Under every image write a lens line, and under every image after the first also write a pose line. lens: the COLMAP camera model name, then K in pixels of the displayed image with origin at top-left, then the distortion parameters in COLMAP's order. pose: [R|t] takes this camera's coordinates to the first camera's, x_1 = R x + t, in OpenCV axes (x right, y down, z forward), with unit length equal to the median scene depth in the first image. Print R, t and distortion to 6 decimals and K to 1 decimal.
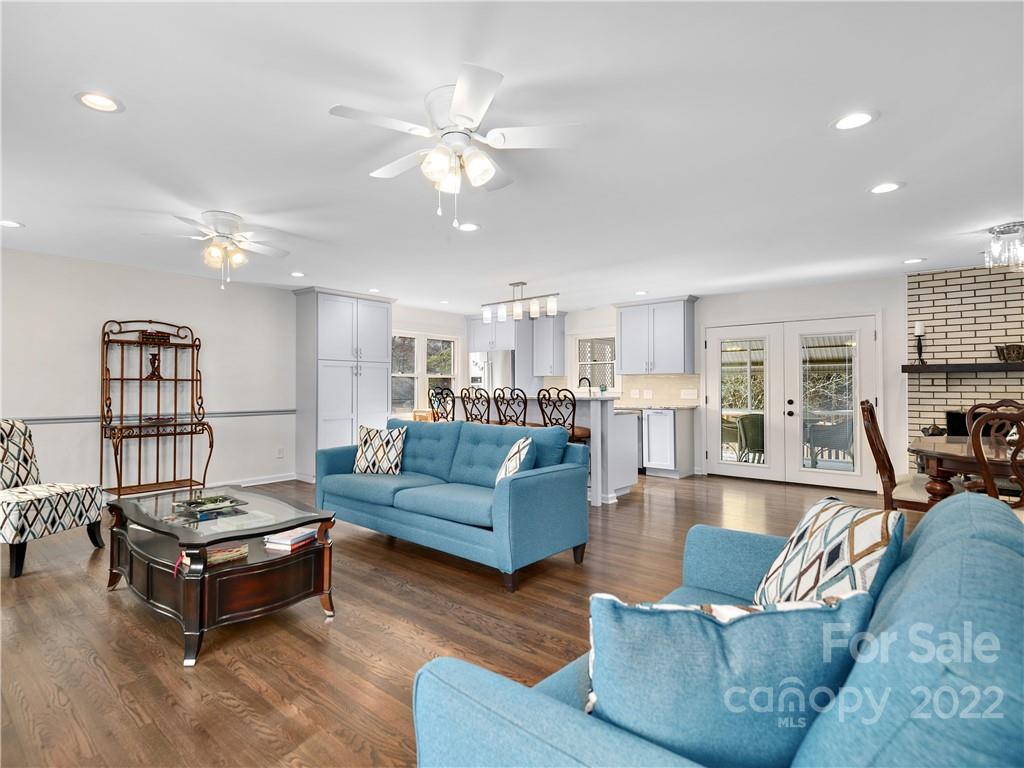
lens RADIAL K [[468.9, 0, 509.9], [0, 468.9, 377.0], [0, 0, 1]] dist [0.000815, 0.000159]
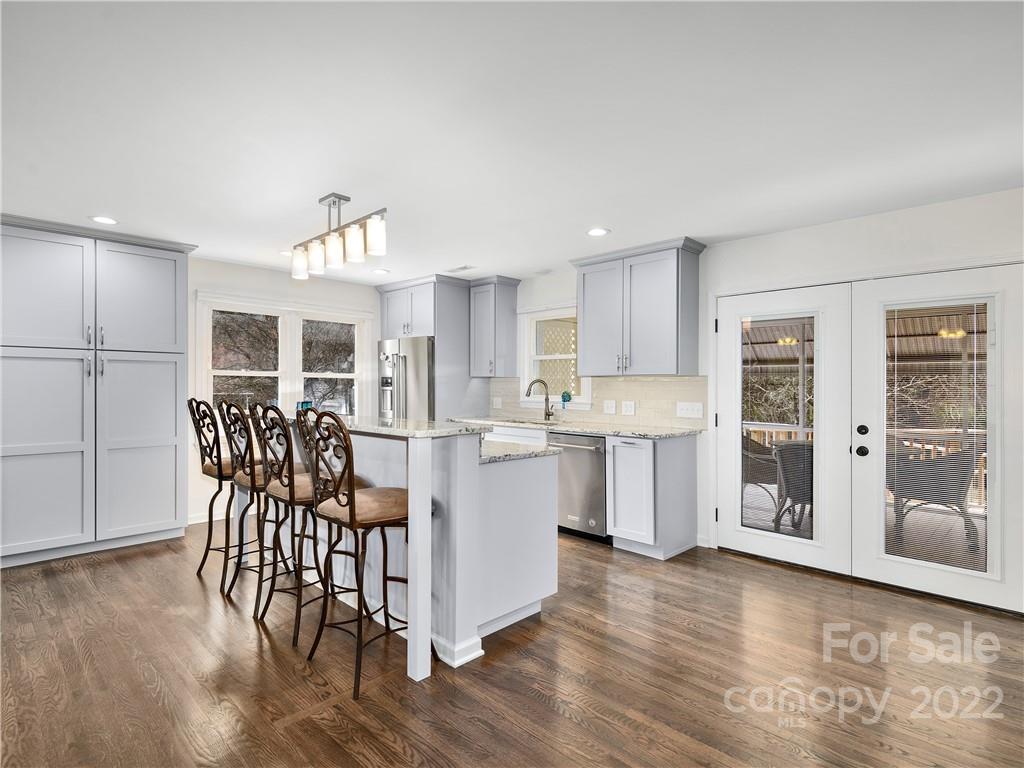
lens RADIAL K [[571.6, 0, 512.0], [0, 571.6, 384.0], [0, 0, 1]] dist [-0.002520, -0.001585]
pose [[0.999904, 0.005874, -0.012551, 0.174643], [-0.005720, 0.999908, 0.012316, -0.003306], [0.012622, -0.012243, 0.999845, 0.291669]]
